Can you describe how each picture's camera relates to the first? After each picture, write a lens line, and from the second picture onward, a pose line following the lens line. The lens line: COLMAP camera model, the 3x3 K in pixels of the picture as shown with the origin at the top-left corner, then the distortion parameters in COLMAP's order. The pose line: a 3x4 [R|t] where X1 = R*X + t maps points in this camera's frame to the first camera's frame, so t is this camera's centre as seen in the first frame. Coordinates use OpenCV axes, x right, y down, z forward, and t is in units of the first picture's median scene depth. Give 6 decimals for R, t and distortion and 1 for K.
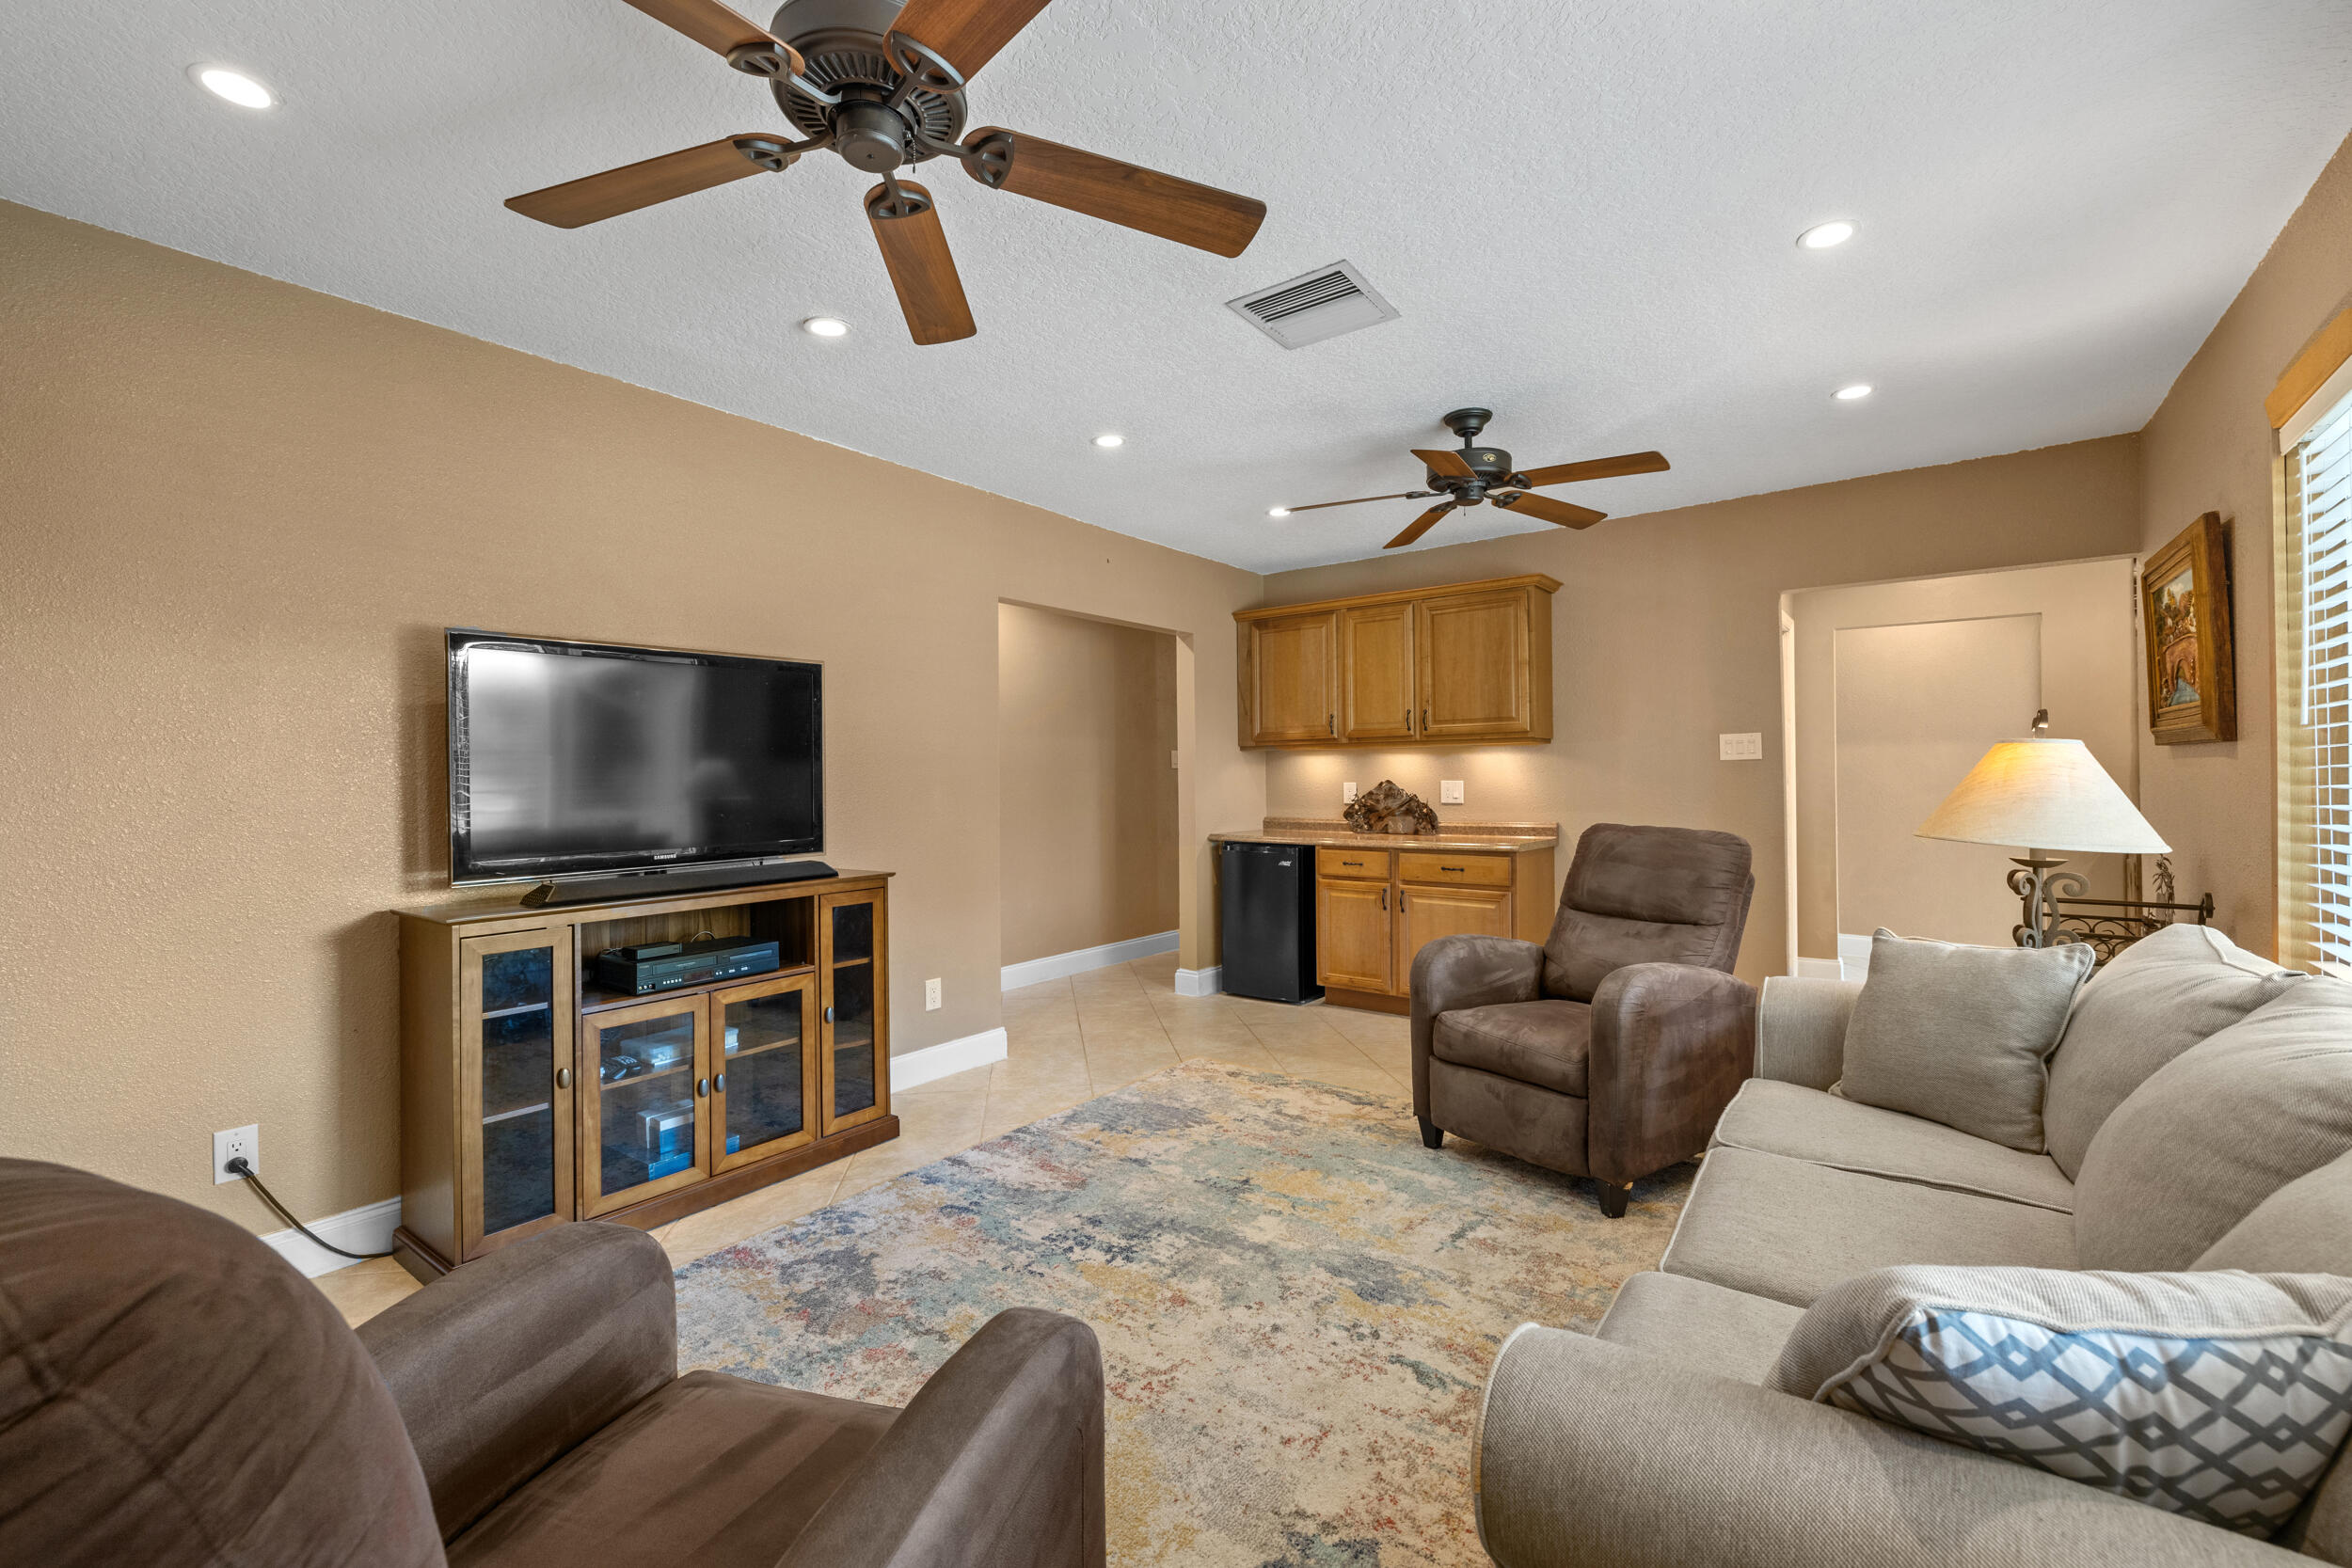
lens RADIAL K [[996.5, 0, 1166.0], [0, 996.5, 772.5], [0, 0, 1]] dist [0.000296, 0.000322]
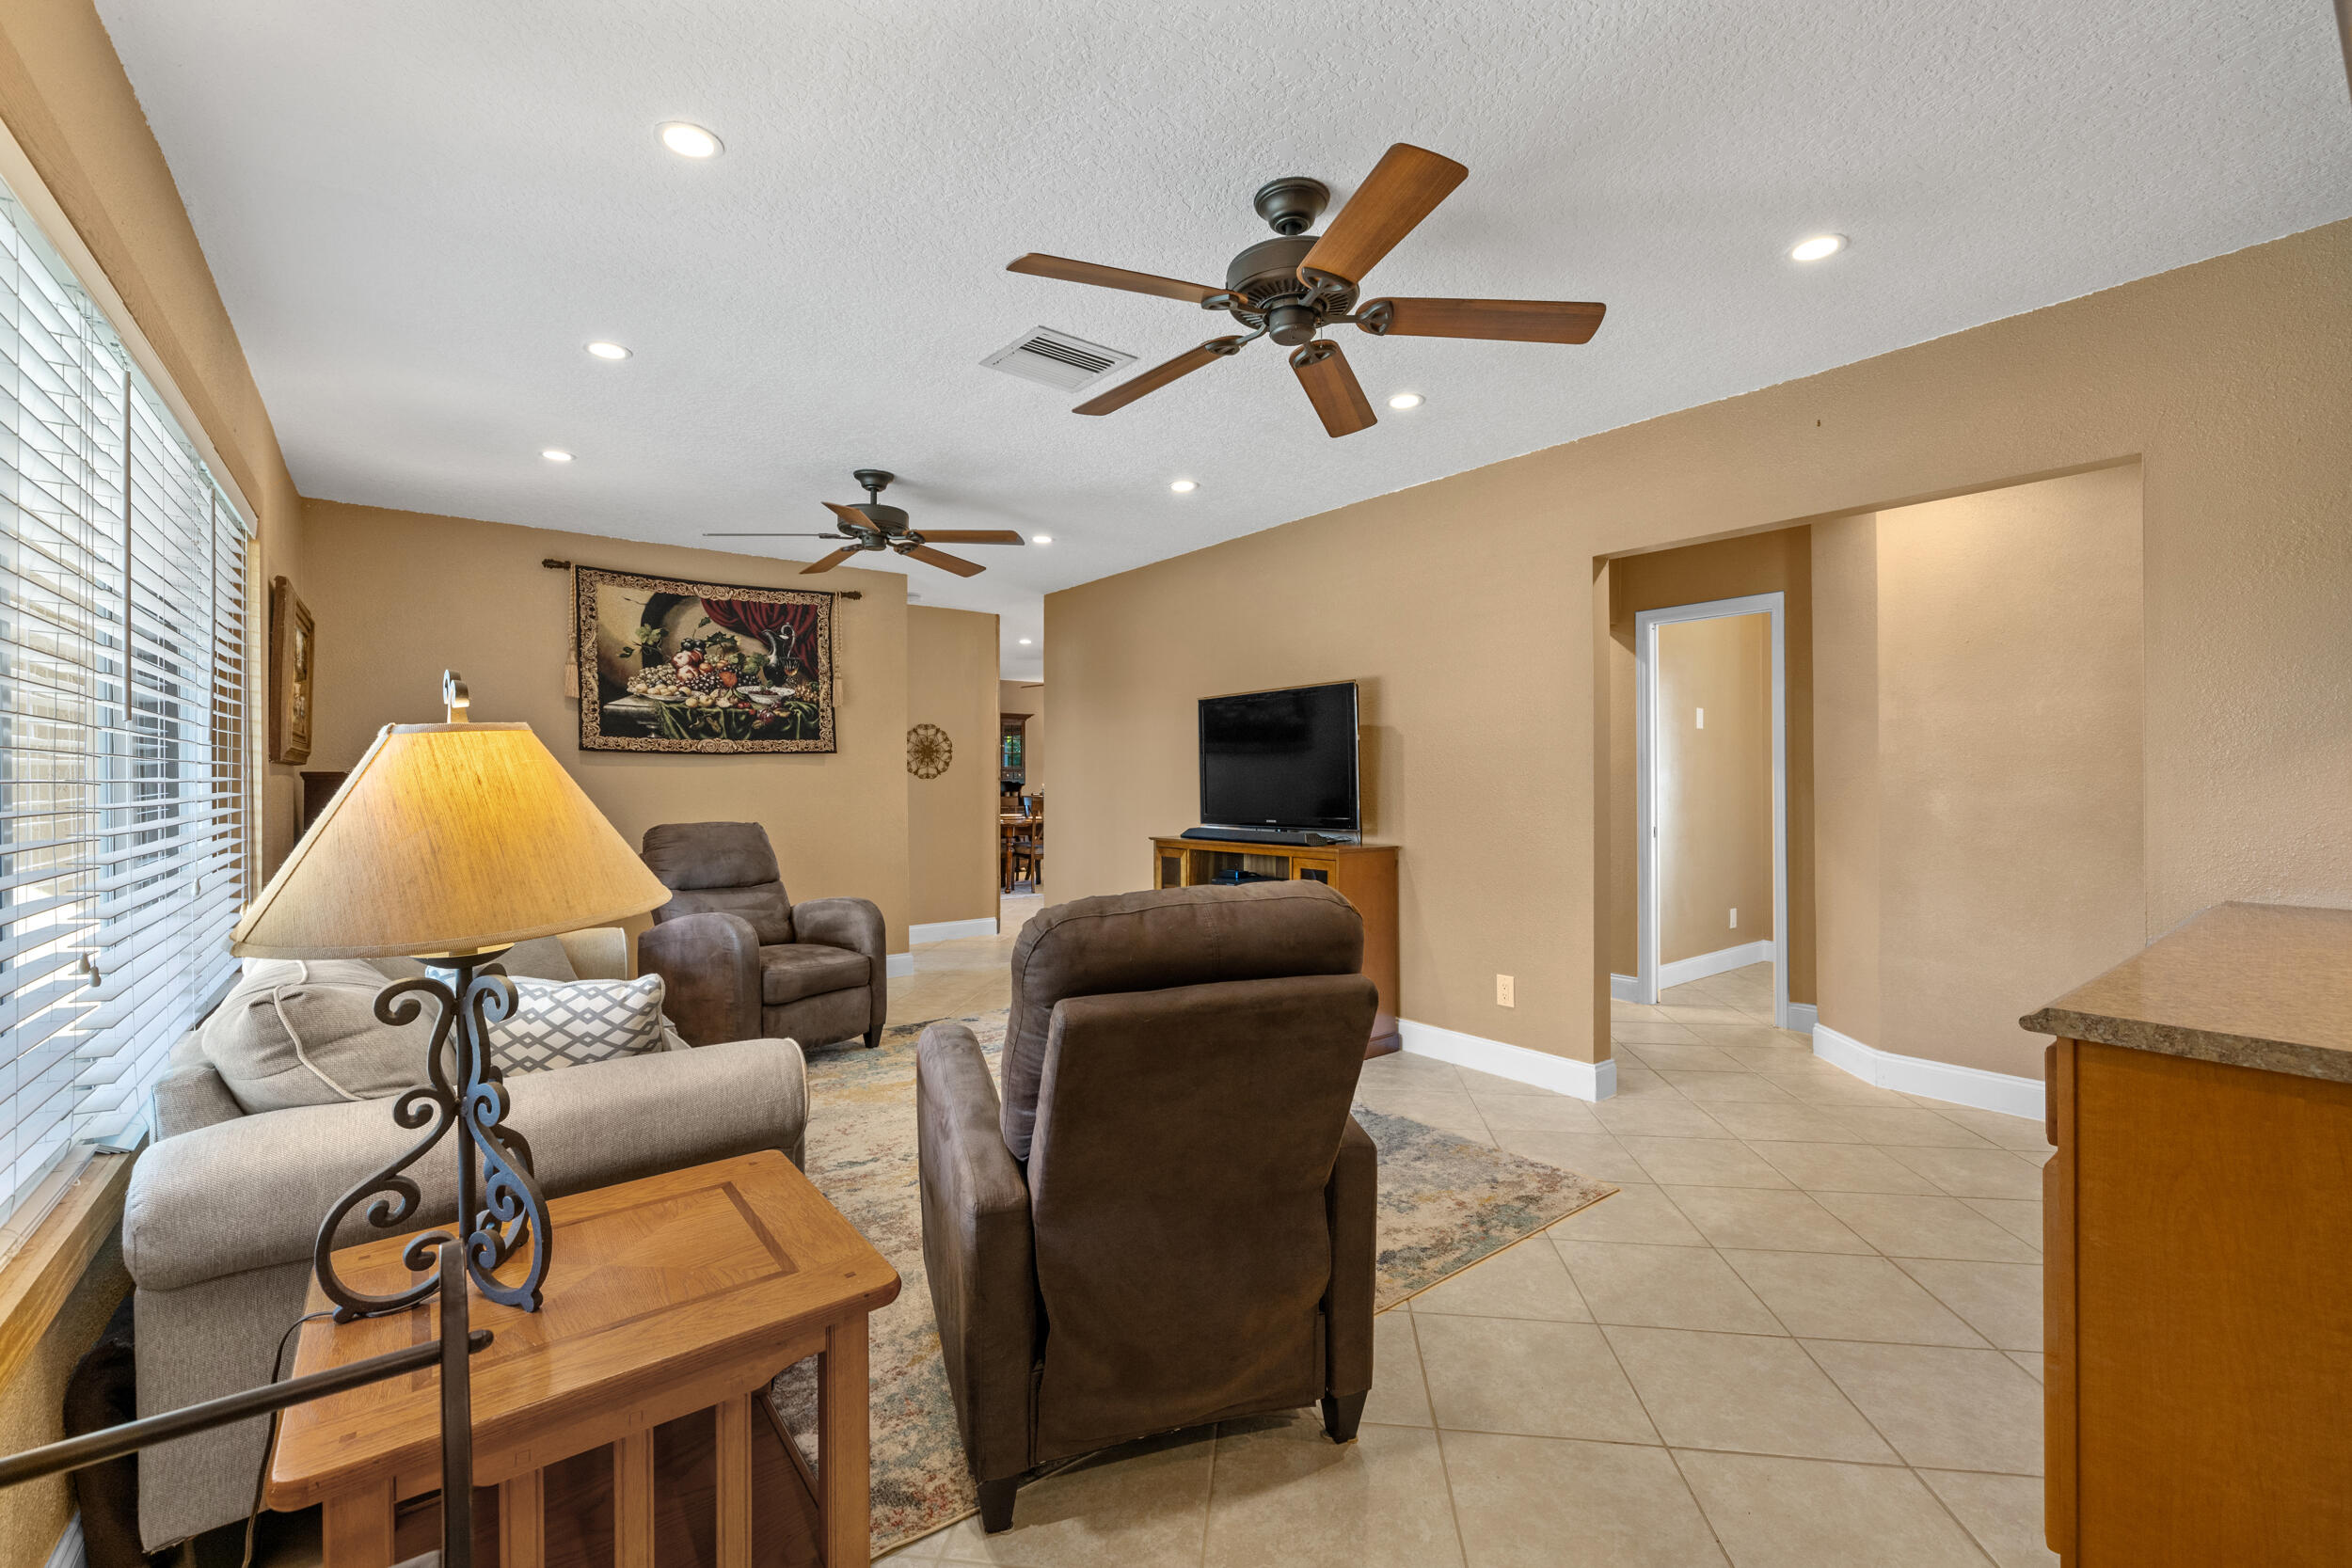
lens RADIAL K [[996.5, 0, 1166.0], [0, 996.5, 772.5], [0, 0, 1]] dist [0.000296, 0.000322]
pose [[-0.286042, -0.004439, -0.958207, 0.838729], [0.000237, 0.999989, -0.004704, 0.014967], [0.958217, -0.001572, -0.286038, 1.012356]]
